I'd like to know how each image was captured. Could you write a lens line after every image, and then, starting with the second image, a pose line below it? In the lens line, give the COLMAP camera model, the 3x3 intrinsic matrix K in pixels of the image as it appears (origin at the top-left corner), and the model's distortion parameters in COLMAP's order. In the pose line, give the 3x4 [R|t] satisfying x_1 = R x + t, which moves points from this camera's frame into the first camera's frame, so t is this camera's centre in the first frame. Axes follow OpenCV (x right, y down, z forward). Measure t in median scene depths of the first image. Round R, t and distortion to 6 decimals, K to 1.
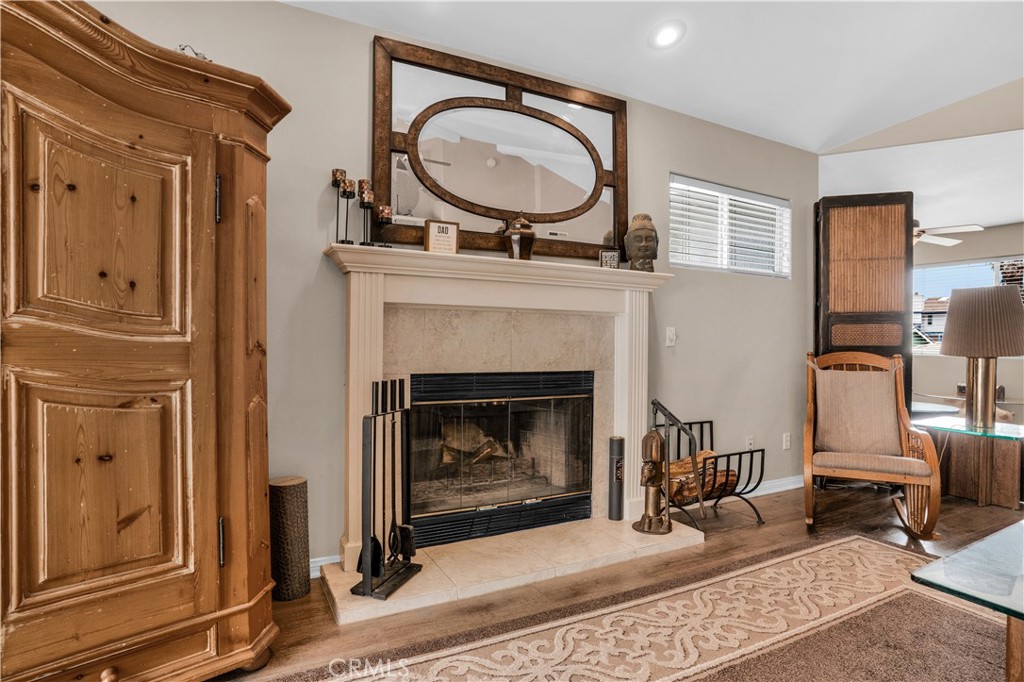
lens RADIAL K [[551.1, 0, 512.0], [0, 551.1, 341.0], [0, 0, 1]] dist [-0.051187, 0.001317]
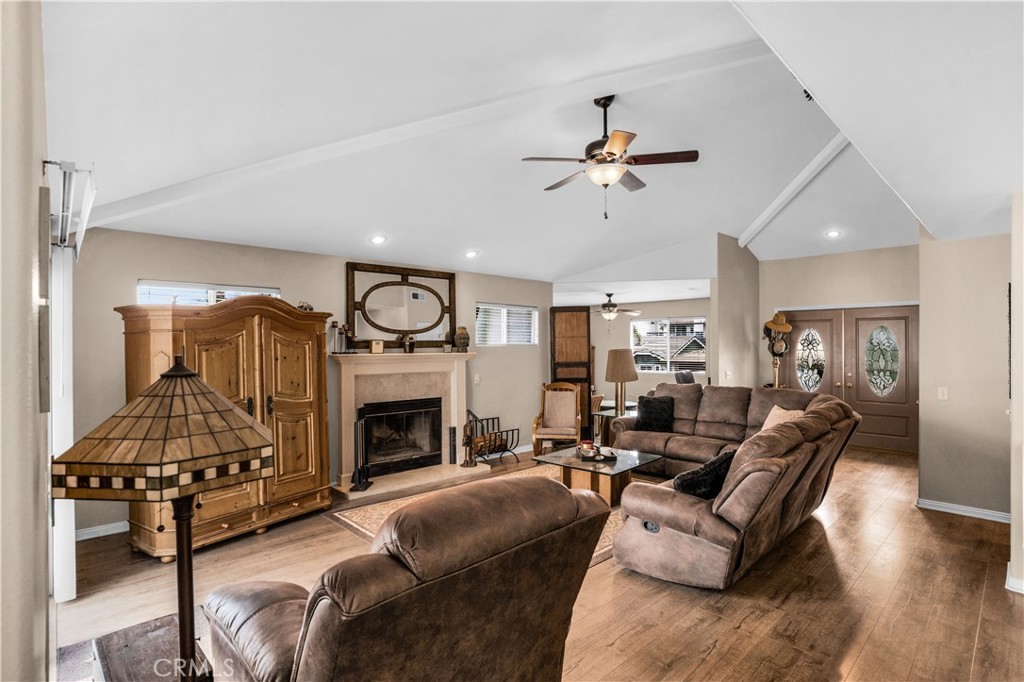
lens RADIAL K [[498.5, 0, 512.0], [0, 498.5, 341.0], [0, 0, 1]] dist [-0.066695, 0.000354]
pose [[0.961499, -0.012733, 0.274512, -0.130161], [0.017923, 0.999705, -0.016408, -0.138926], [-0.274222, 0.020696, 0.961444, -1.041421]]
